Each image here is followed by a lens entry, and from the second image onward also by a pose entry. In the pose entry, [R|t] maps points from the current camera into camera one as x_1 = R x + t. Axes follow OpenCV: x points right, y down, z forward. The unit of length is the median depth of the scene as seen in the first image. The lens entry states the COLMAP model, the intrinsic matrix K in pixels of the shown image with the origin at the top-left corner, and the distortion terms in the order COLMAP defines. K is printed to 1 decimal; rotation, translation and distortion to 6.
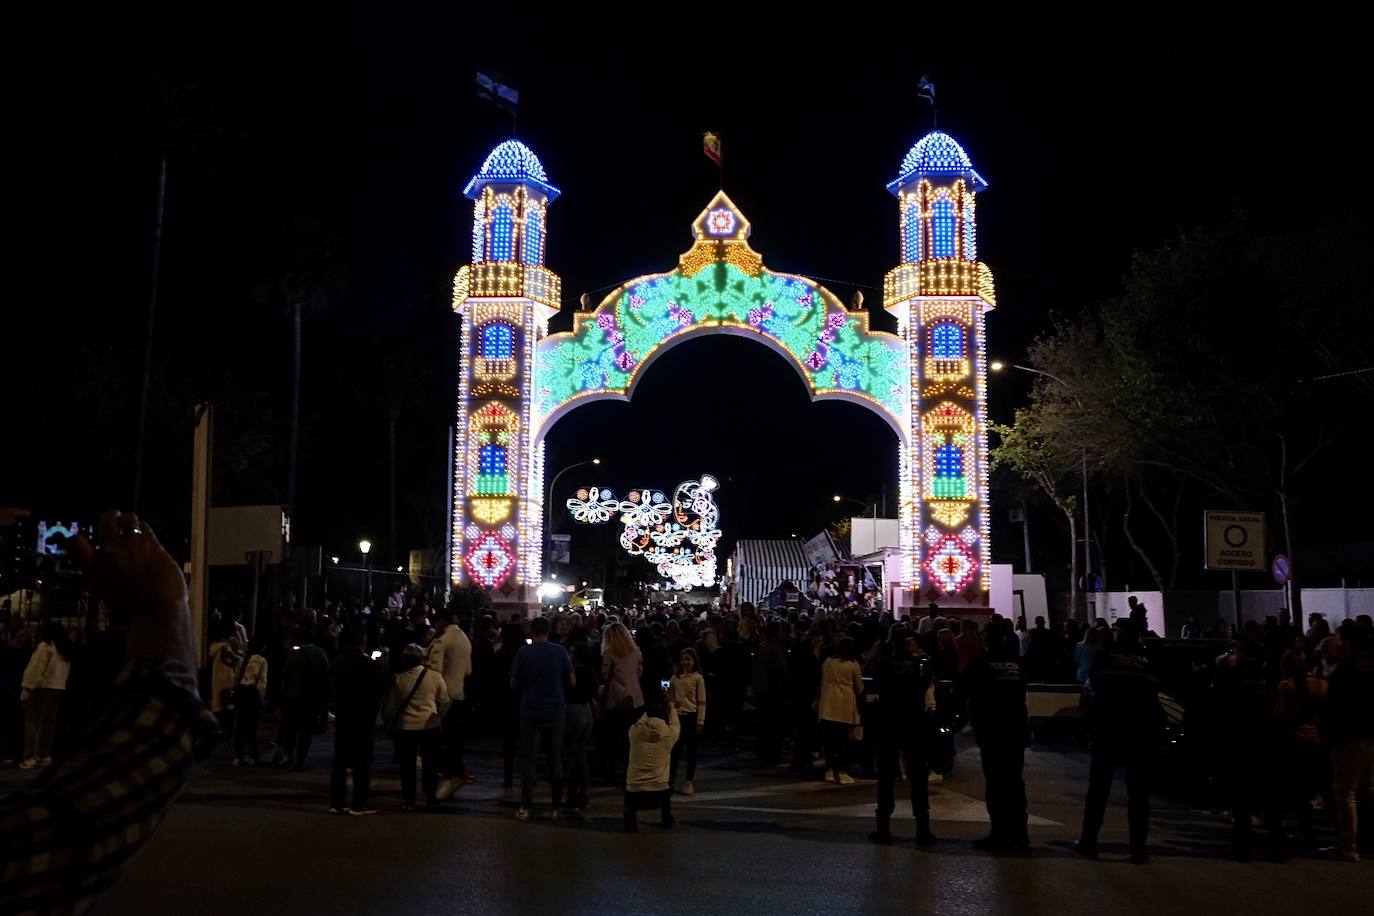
lens RADIAL K [[1070.7, 0, 678.8], [0, 1070.7, 458.9], [0, 0, 1]] dist [-0.045166, 0.001906]
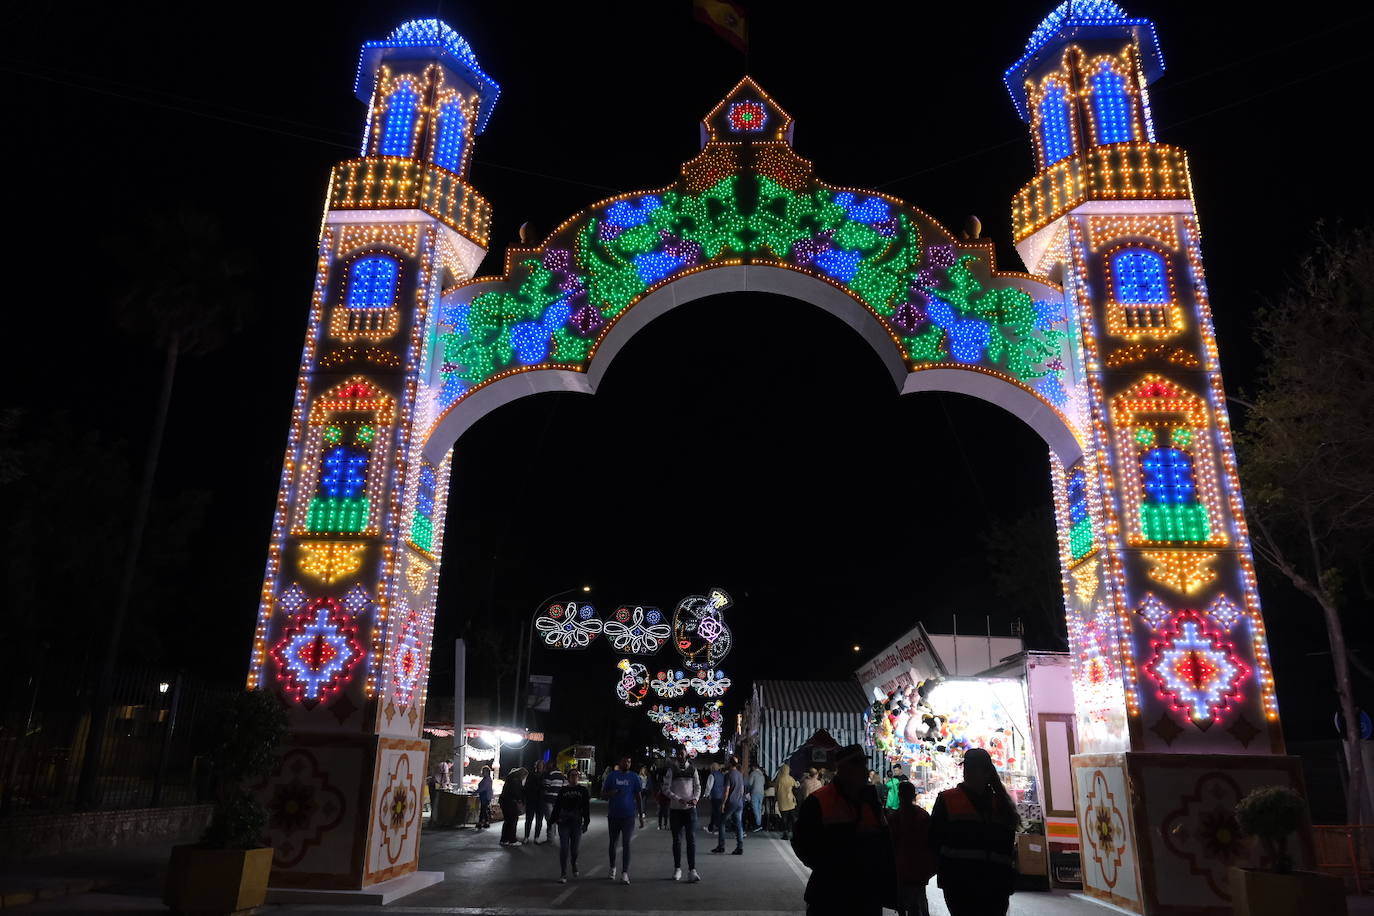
lens RADIAL K [[927.3, 0, 681.2], [0, 927.3, 458.4], [0, 0, 1]] dist [-0.039849, 0.036104]
pose [[0.999891, 0.012106, -0.008453, 0.007901], [-0.013502, 0.981380, -0.191603, 0.082941], [0.005976, 0.191696, 0.981436, 0.513010]]
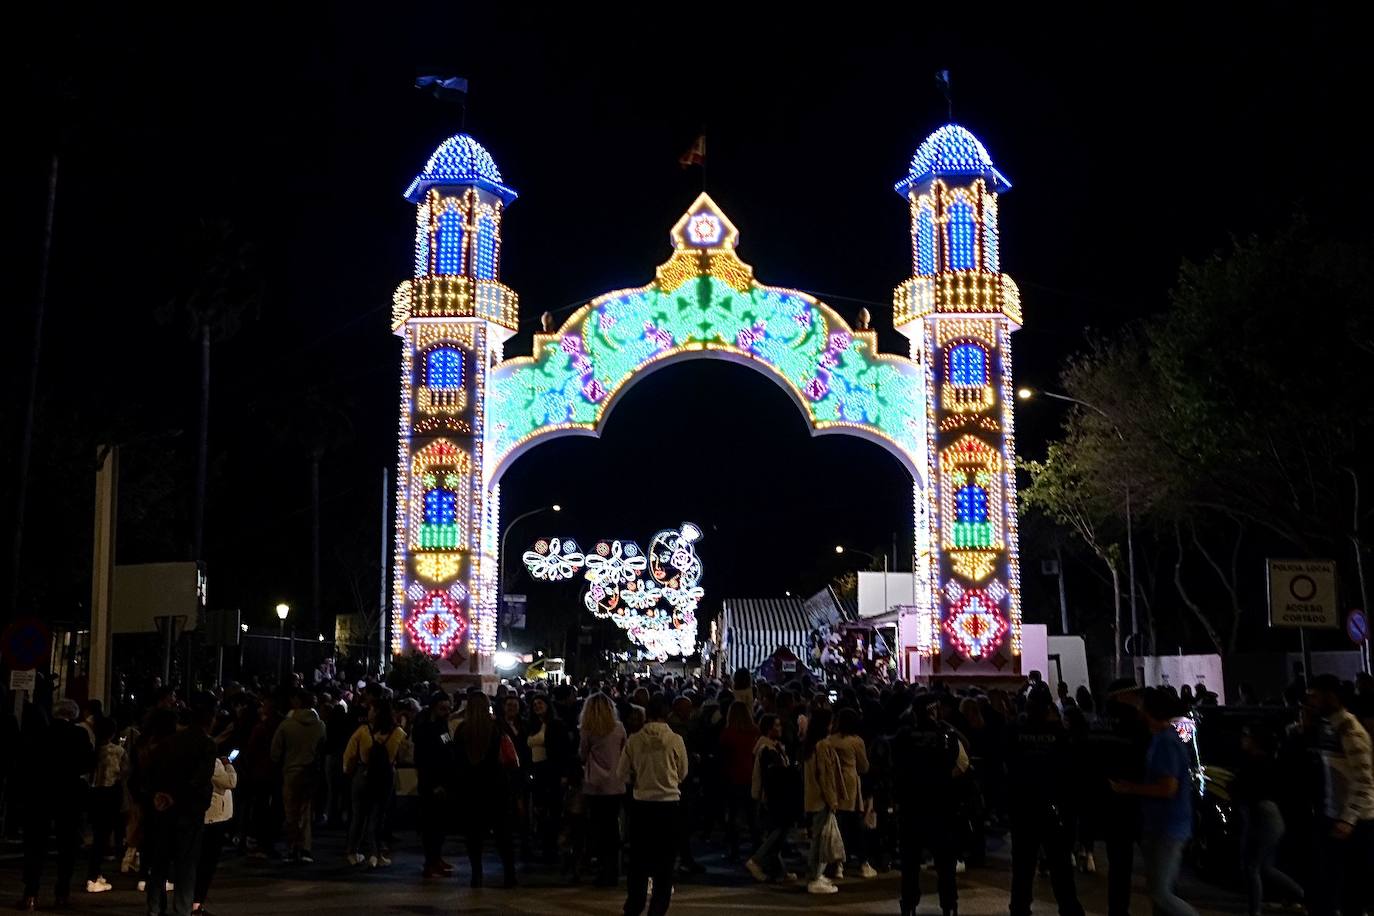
lens RADIAL K [[1269.1, 0, 676.8], [0, 1269.1, 457.1], [0, 0, 1]] dist [-0.048015, 0.001584]
pose [[0.999748, -0.006816, 0.021409, -0.005936], [0.007597, 0.999300, -0.036625, -0.000327], [-0.021144, 0.036779, 0.999100, -0.015249]]
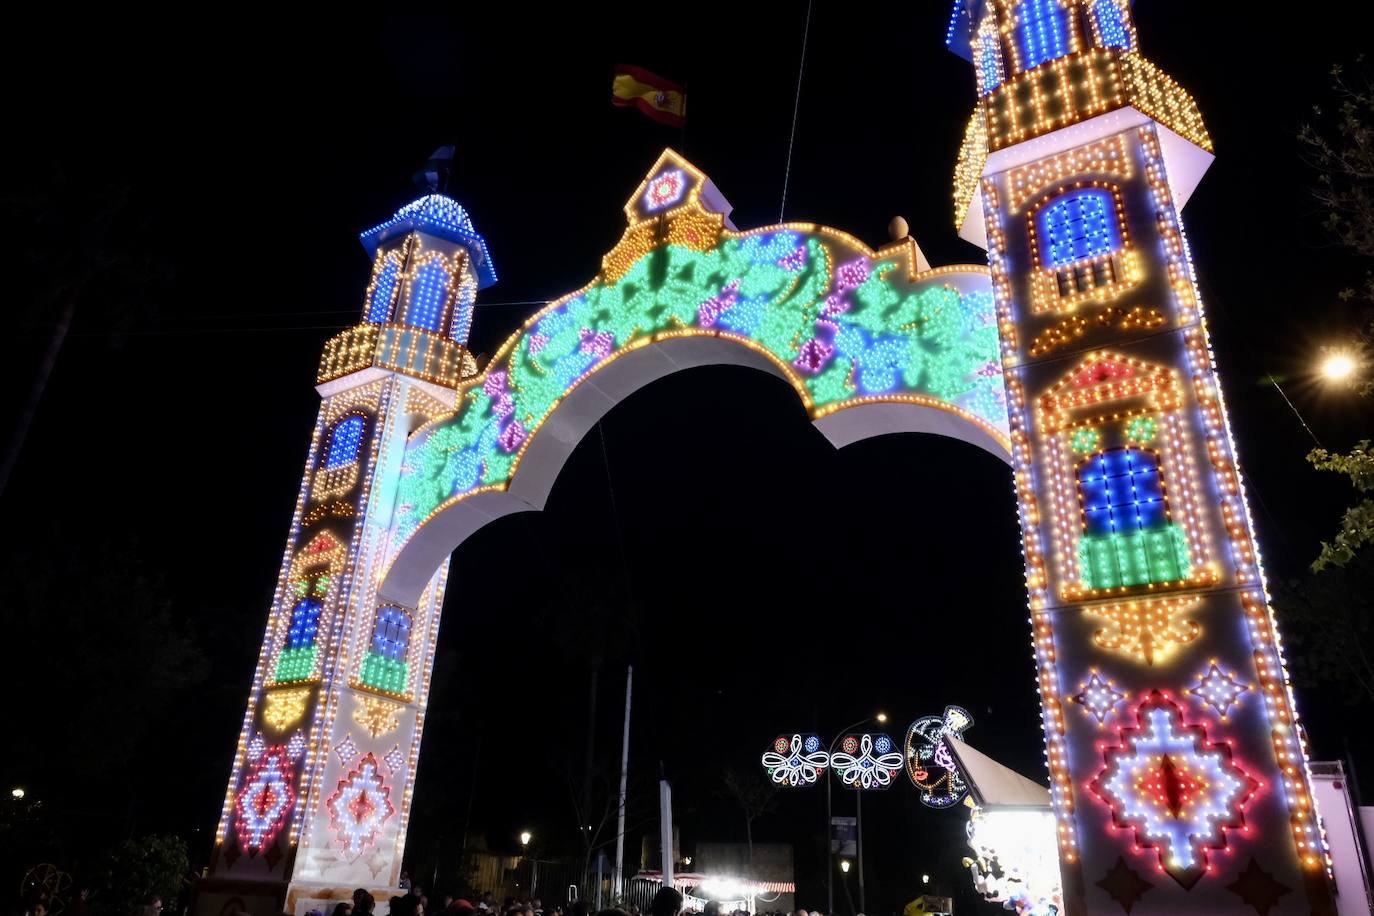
lens RADIAL K [[927.3, 0, 681.2], [0, 927.3, 458.4], [0, 0, 1]] dist [-0.039849, 0.036104]
pose [[0.882709, -0.178122, -0.434853, 0.247953], [0.026759, 0.942929, -0.331918, 0.089271], [0.469157, 0.281351, 0.837098, 0.630693]]
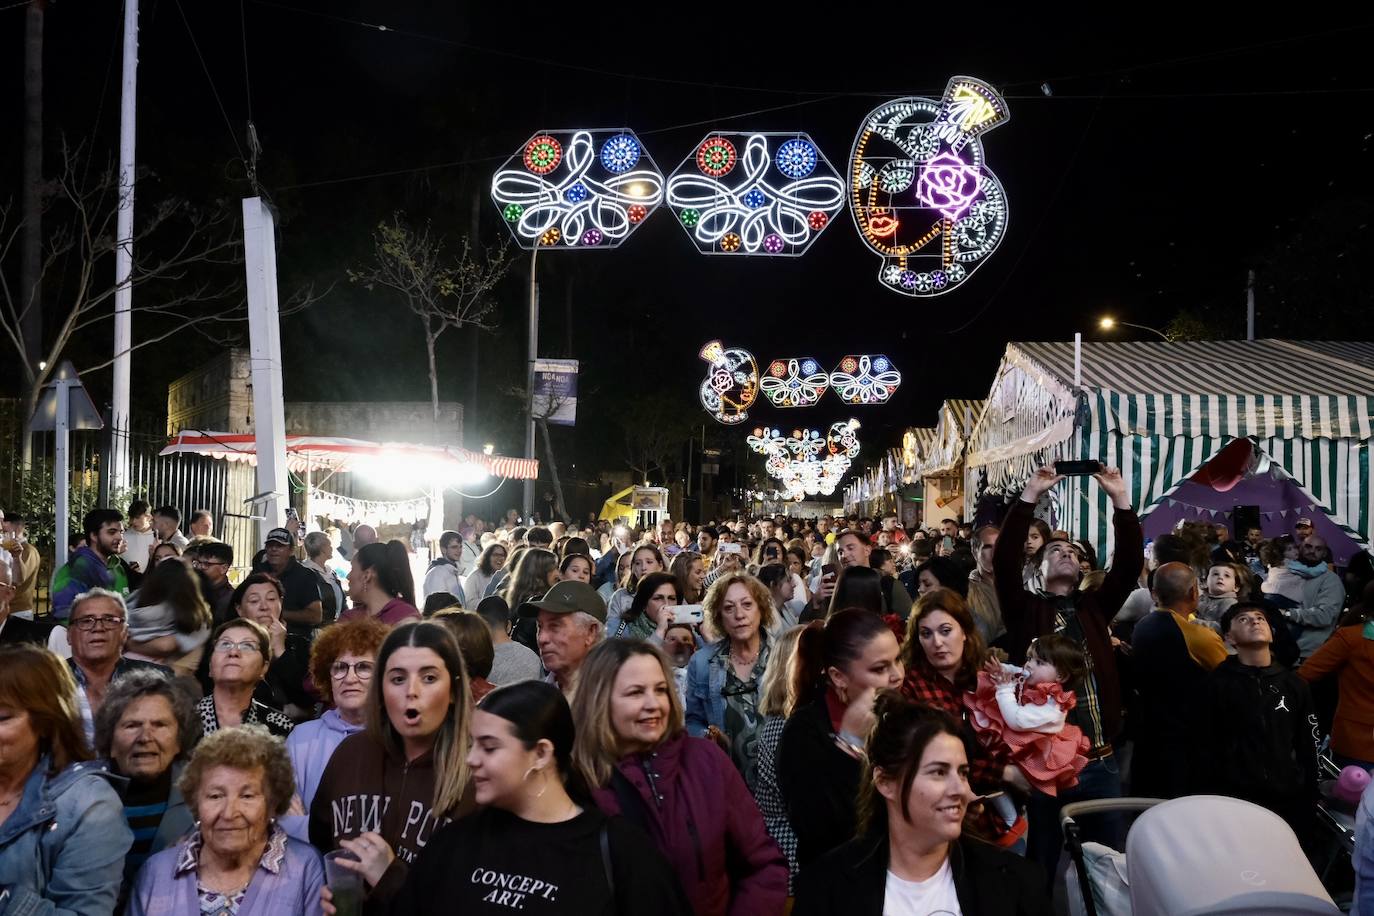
lens RADIAL K [[1140.2, 0, 678.5], [0, 1140.2, 461.3], [0, 0, 1]] dist [-0.010377, 0.009427]
pose [[0.995892, 0.000937, -0.090541, -0.037045], [0.006919, 0.996235, 0.086414, 0.146488], [0.090281, -0.086686, 0.992137, 1.087283]]
